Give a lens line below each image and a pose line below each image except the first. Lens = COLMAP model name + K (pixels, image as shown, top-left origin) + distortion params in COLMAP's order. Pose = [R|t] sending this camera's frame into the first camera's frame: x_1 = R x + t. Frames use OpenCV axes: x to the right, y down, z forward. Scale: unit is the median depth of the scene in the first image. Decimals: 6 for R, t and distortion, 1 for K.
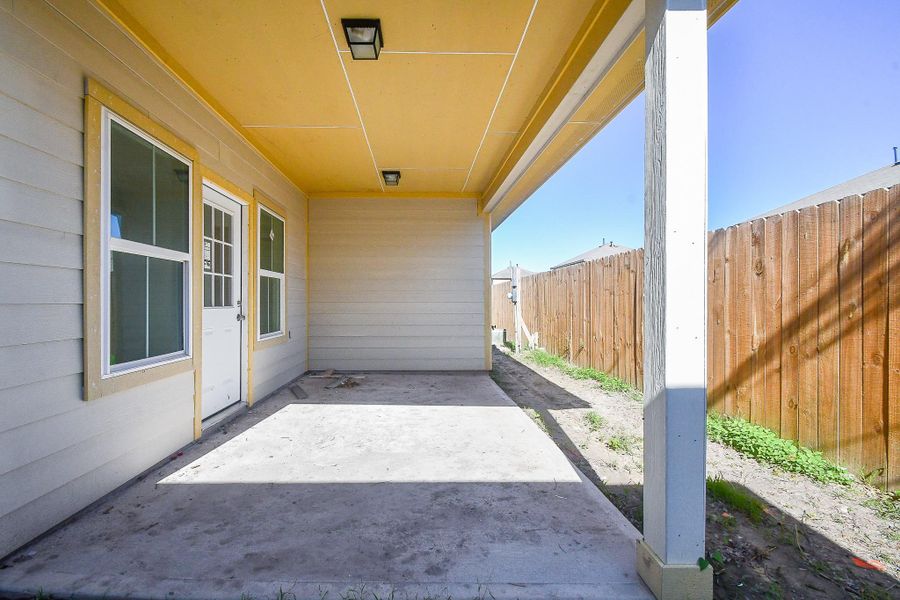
lens RADIAL K [[400.2, 0, 421.6], [0, 400.2, 299.1], [0, 0, 1]] dist [0.040503, -0.018551]
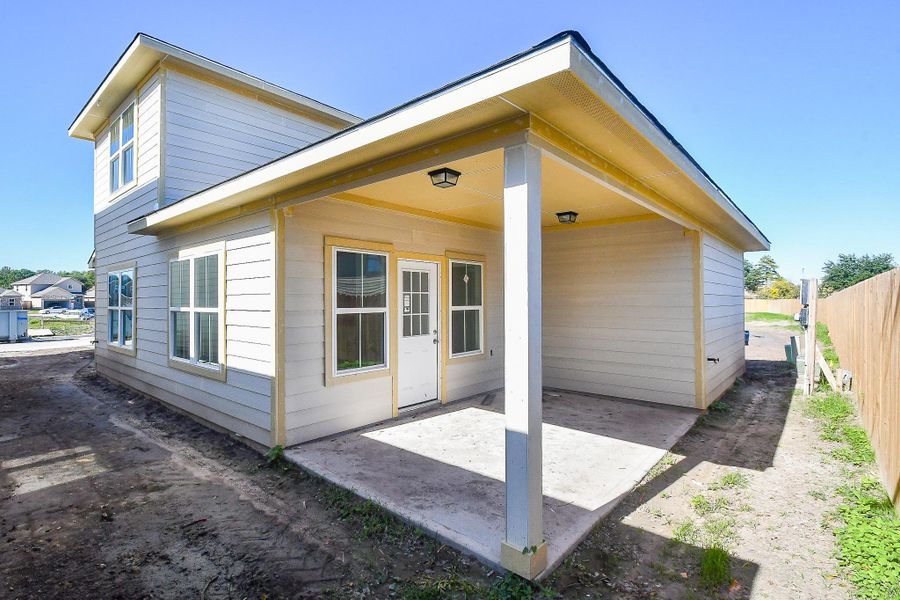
lens RADIAL K [[409.8, 0, 421.8], [0, 409.8, 304.6], [0, 0, 1]] dist [0.019631, -0.019784]
pose [[0.758213, -0.006367, -0.651976, 0.522177], [0.006558, 0.999976, -0.002139, -0.093277], [0.651974, -0.002654, 0.758237, -0.162129]]
